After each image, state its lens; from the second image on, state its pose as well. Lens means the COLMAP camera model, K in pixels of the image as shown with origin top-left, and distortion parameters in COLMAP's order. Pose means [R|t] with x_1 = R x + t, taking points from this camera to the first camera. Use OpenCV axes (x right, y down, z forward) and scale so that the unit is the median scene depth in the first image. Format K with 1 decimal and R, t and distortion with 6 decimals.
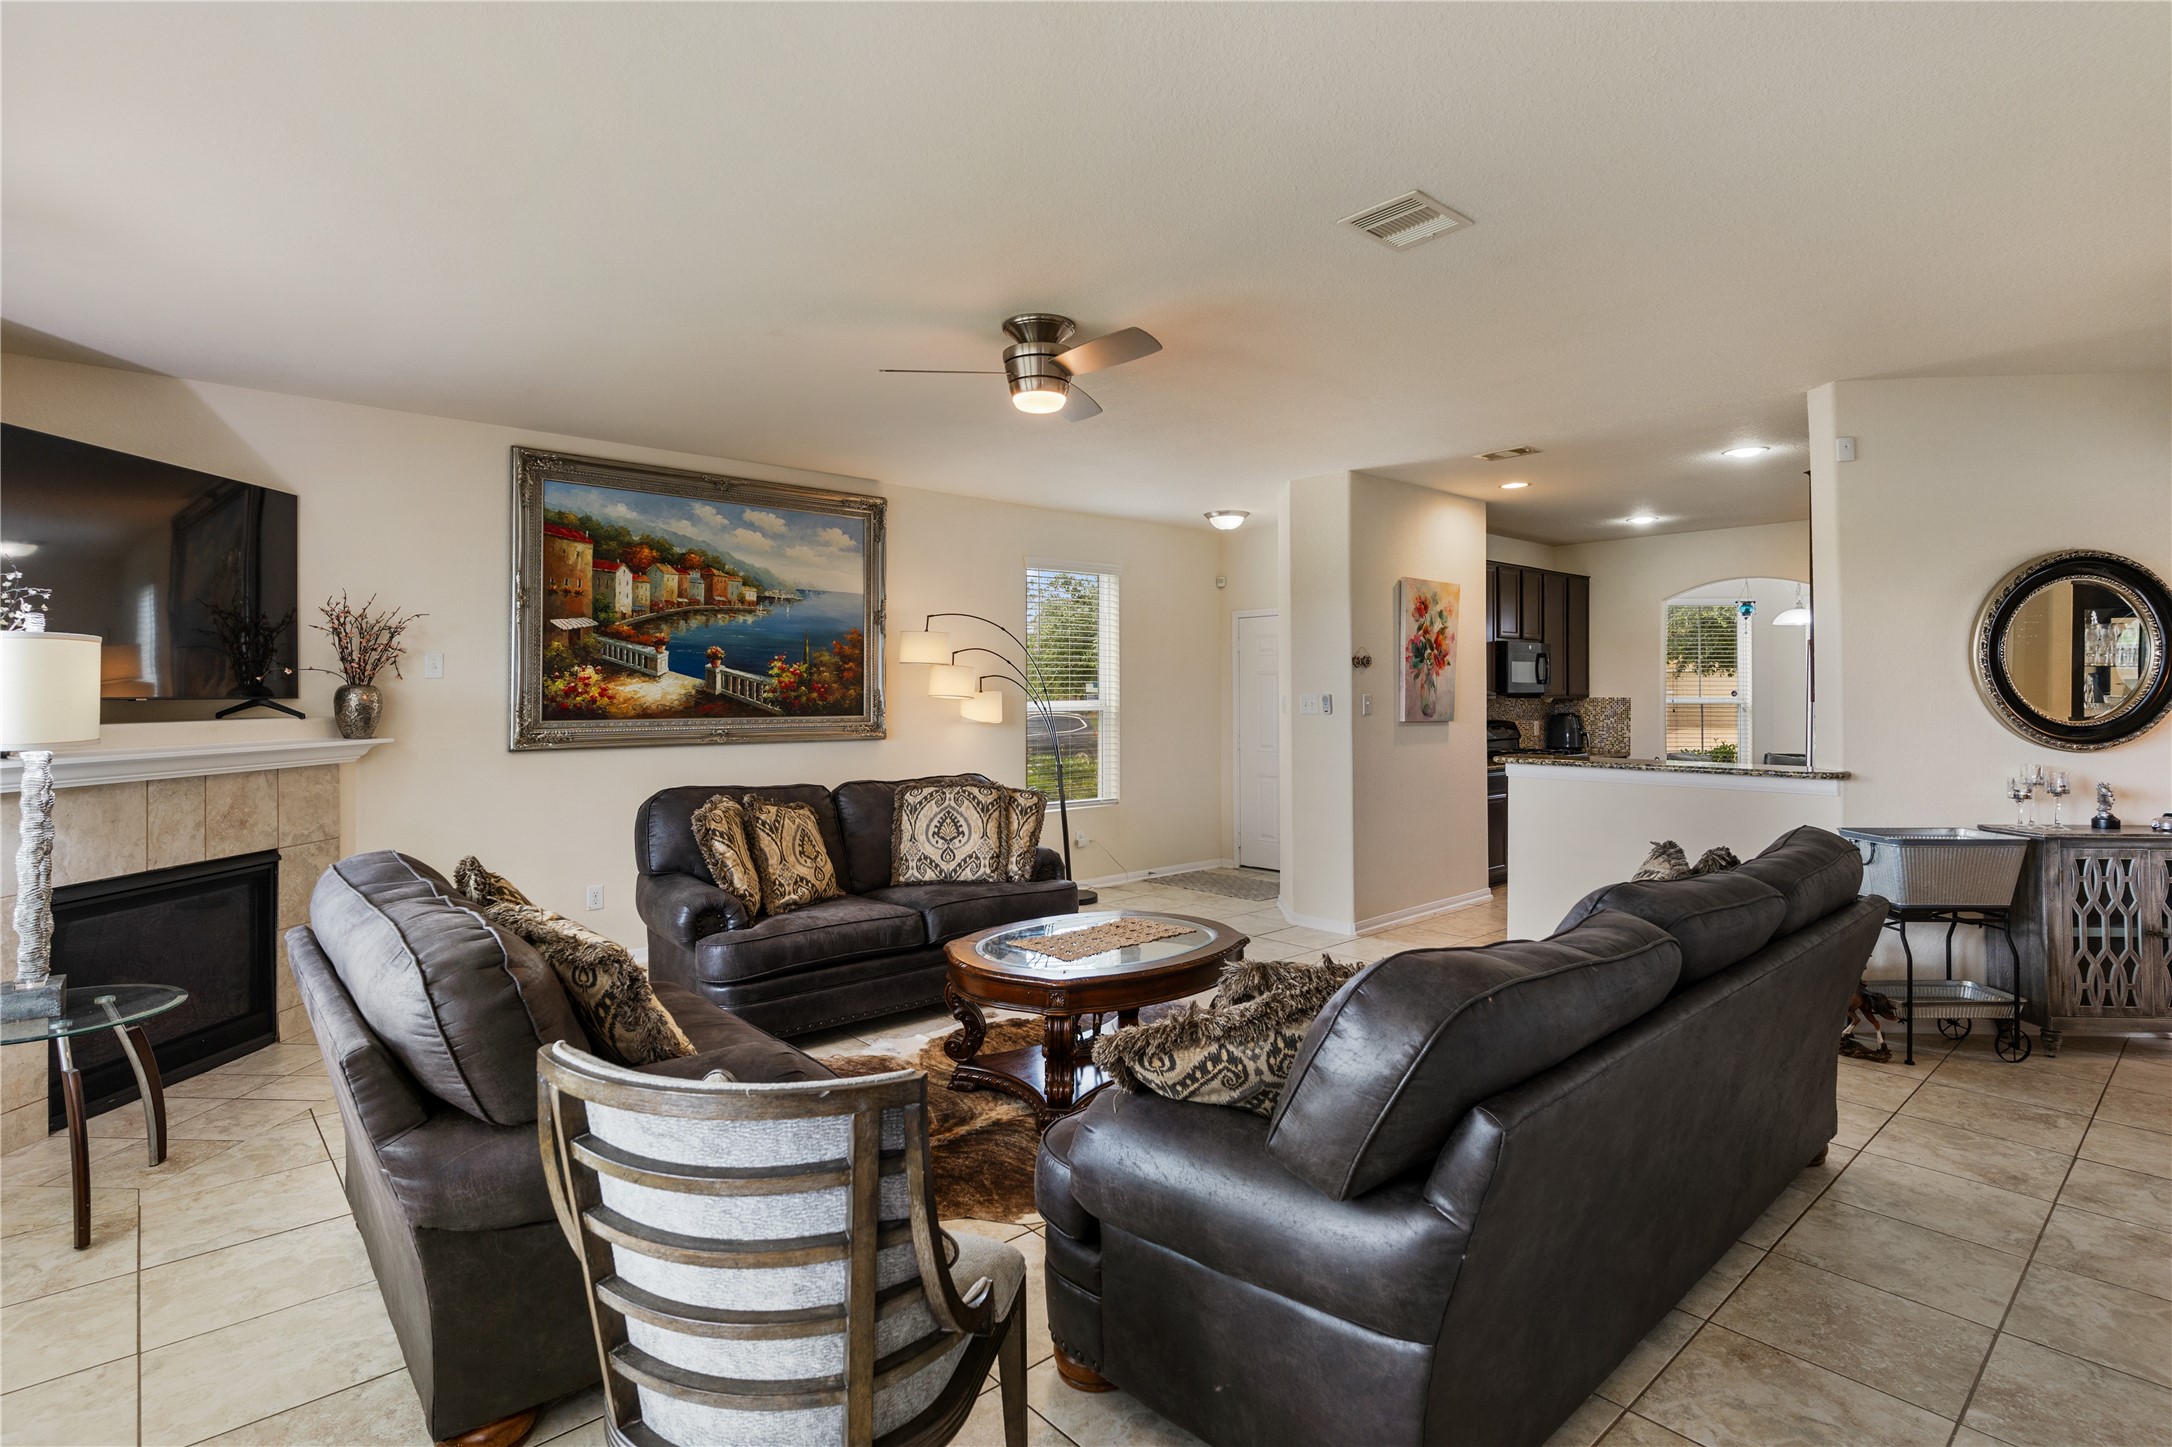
lens RADIAL K [[1053.0, 0, 1095.7], [0, 1053.0, 703.9], [0, 0, 1]] dist [0.008974, -0.001285]
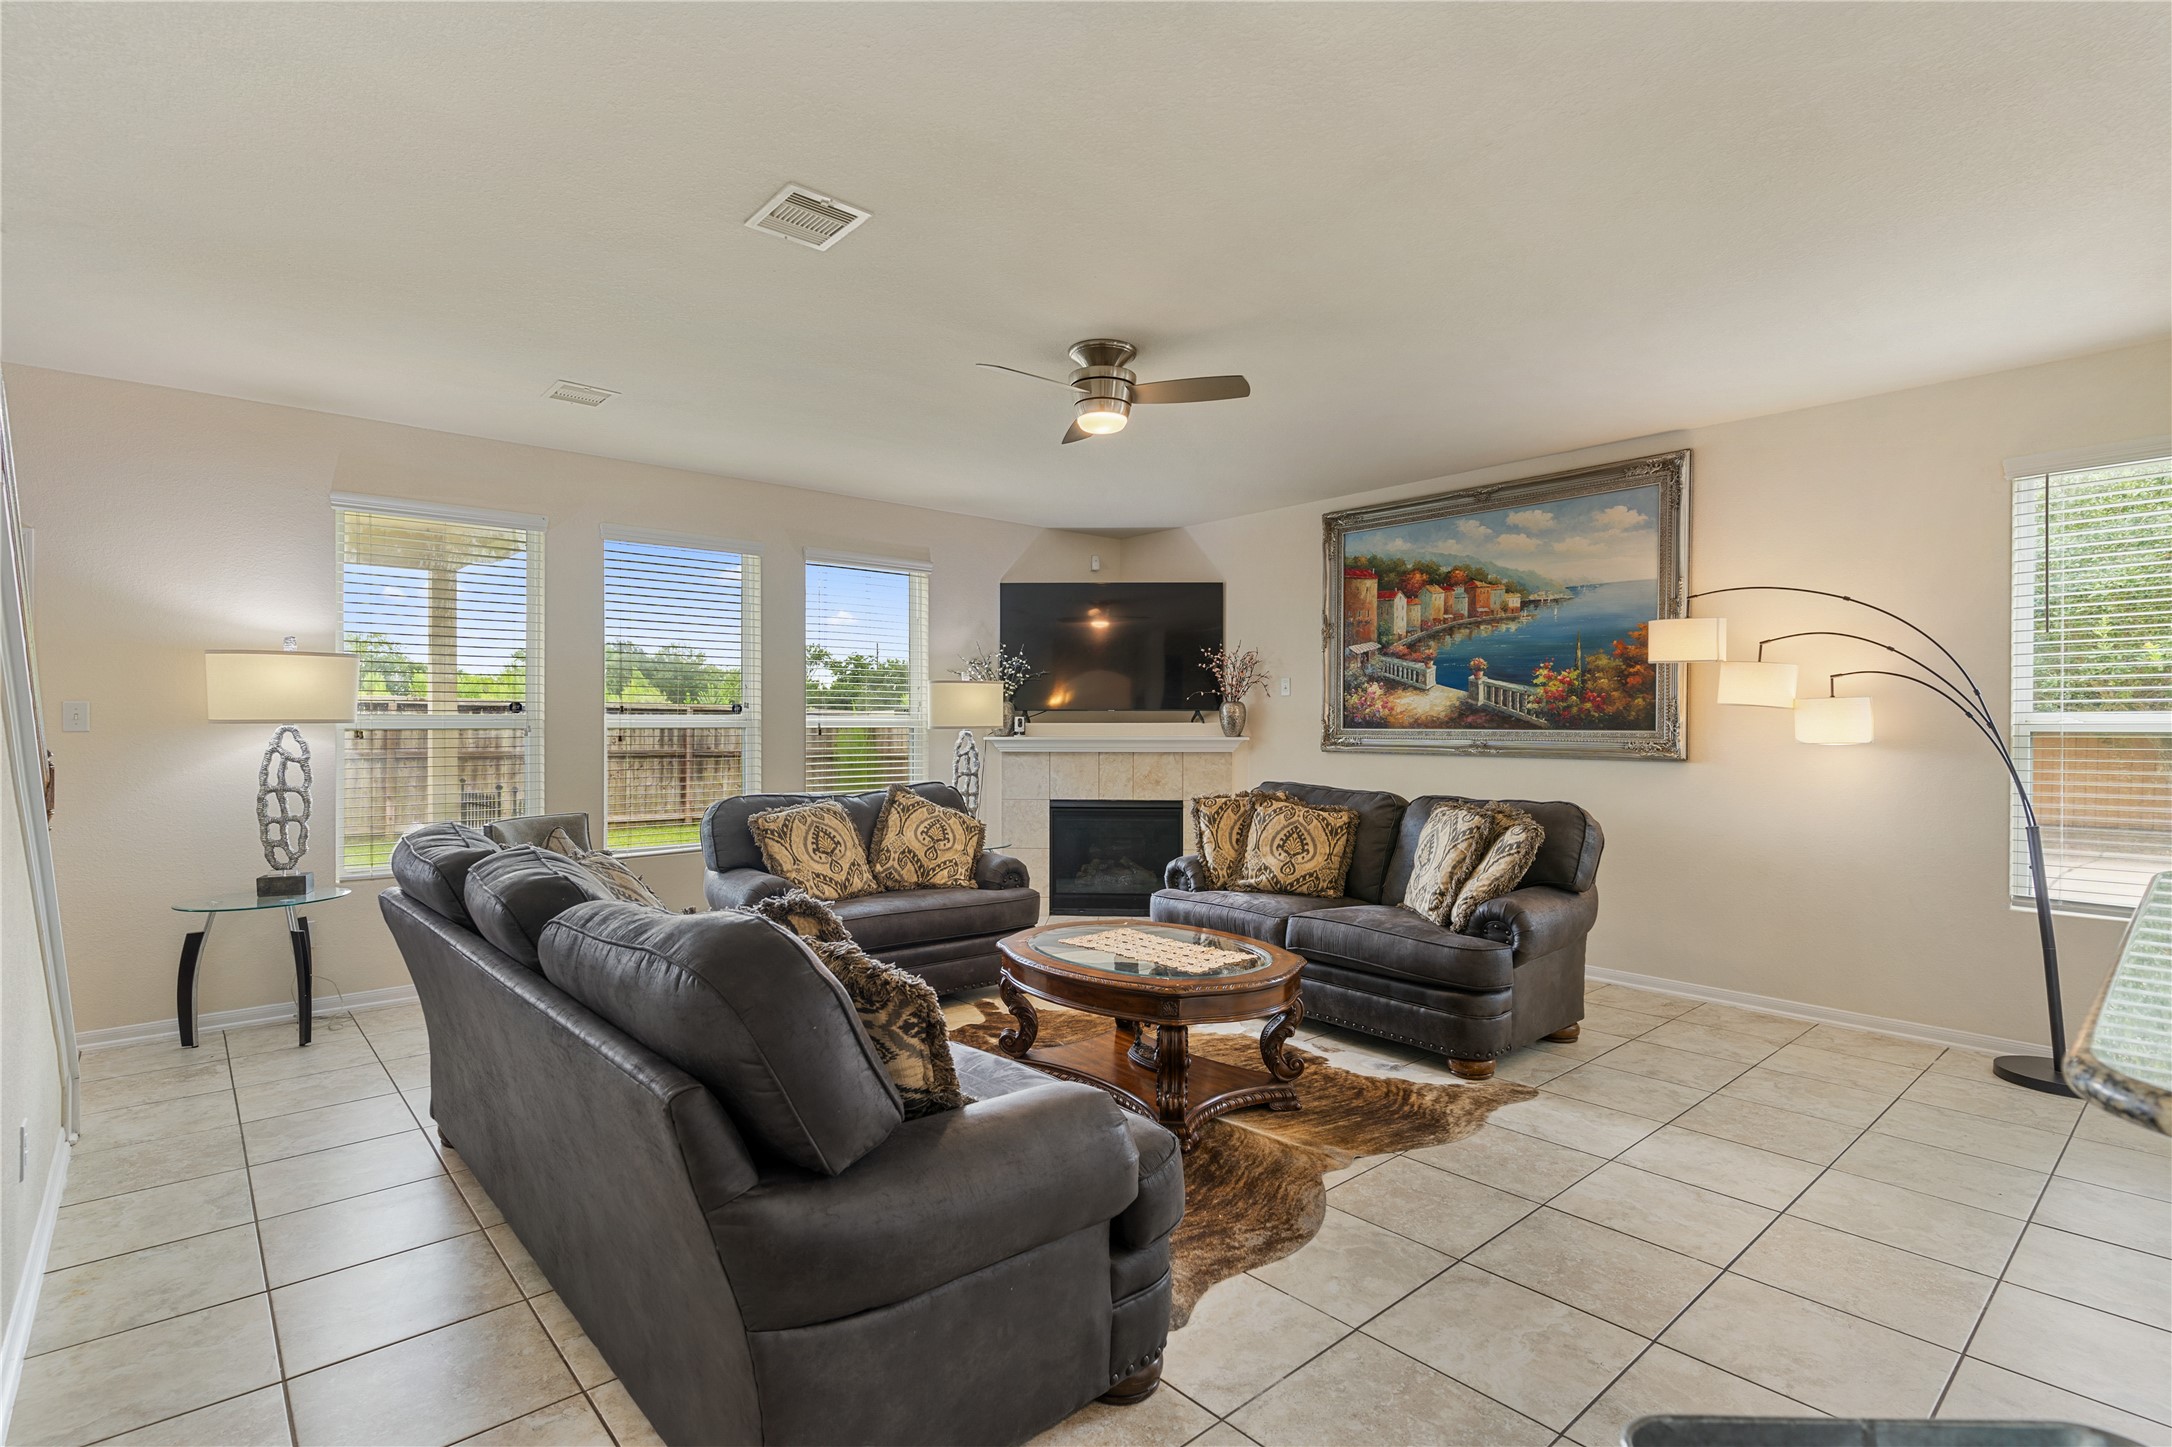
lens RADIAL K [[1053.0, 0, 1069.4], [0, 1053.0, 726.9], [0, 0, 1]] dist [0.008974, -0.001285]
pose [[-0.025056, 0.015787, -0.999561, 0.679295], [-0.002837, 0.999870, 0.015863, -0.004002], [0.999682, 0.003233, -0.025007, 0.660159]]
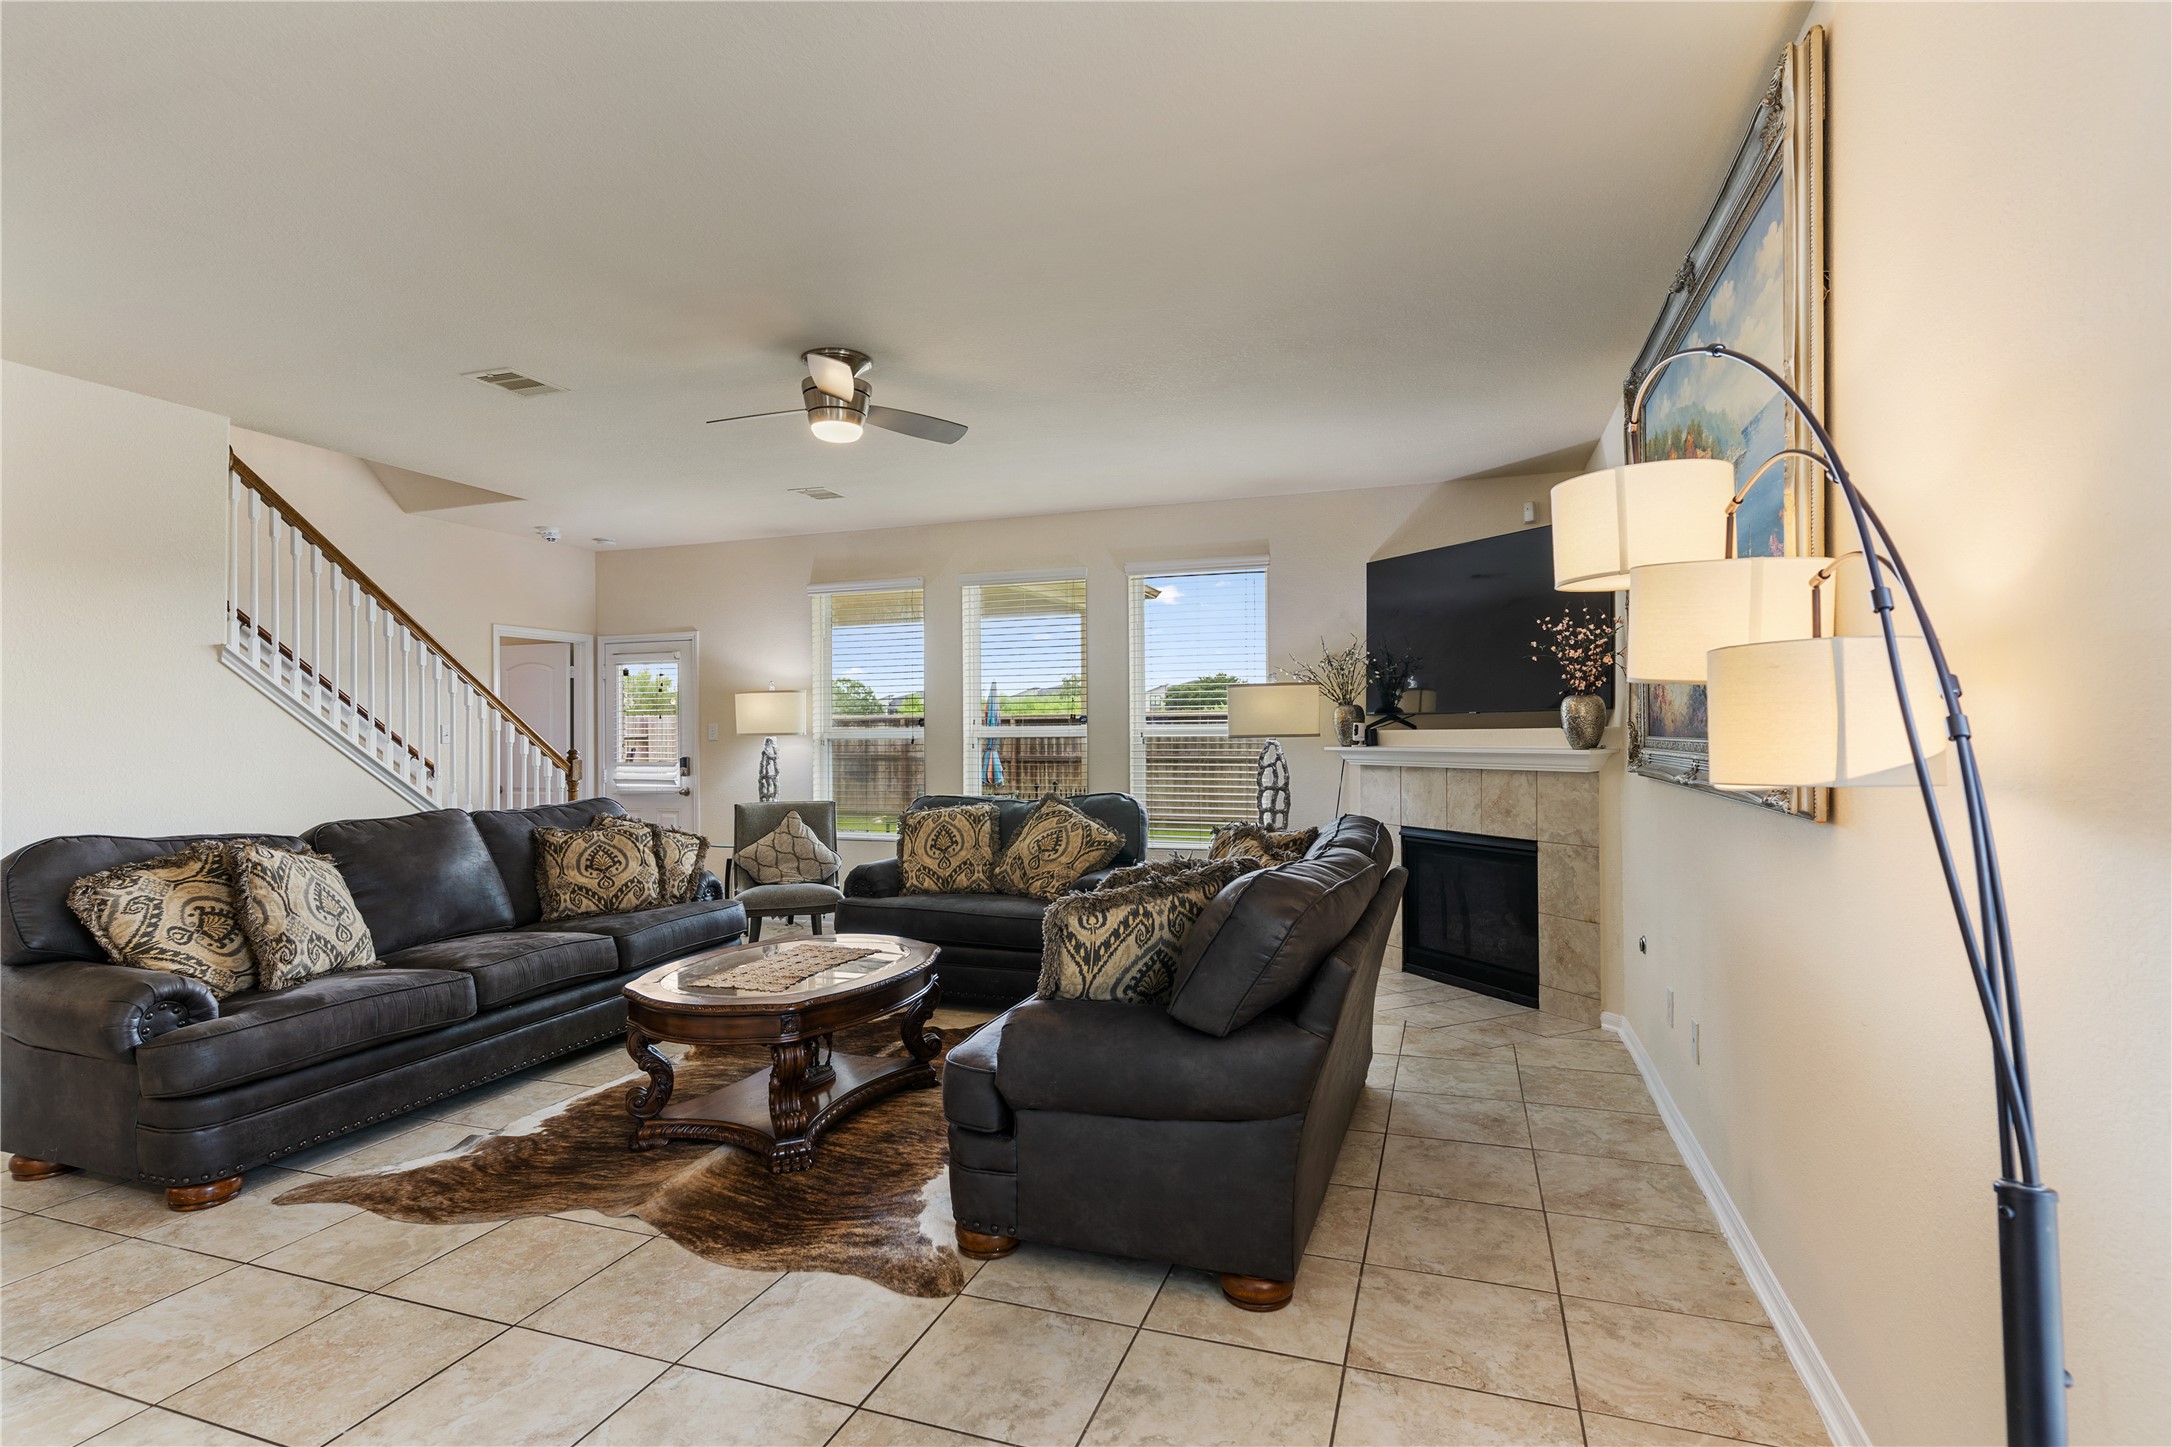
lens RADIAL K [[1053.0, 0, 1080.9], [0, 1053.0, 730.7], [0, 0, 1]] dist [0.008974, -0.001285]
pose [[-0.888139, 0.020664, -0.459110, 0.144282], [0.019720, 0.999782, 0.006850, -0.000079], [0.459151, -0.002970, -0.888353, 1.368453]]
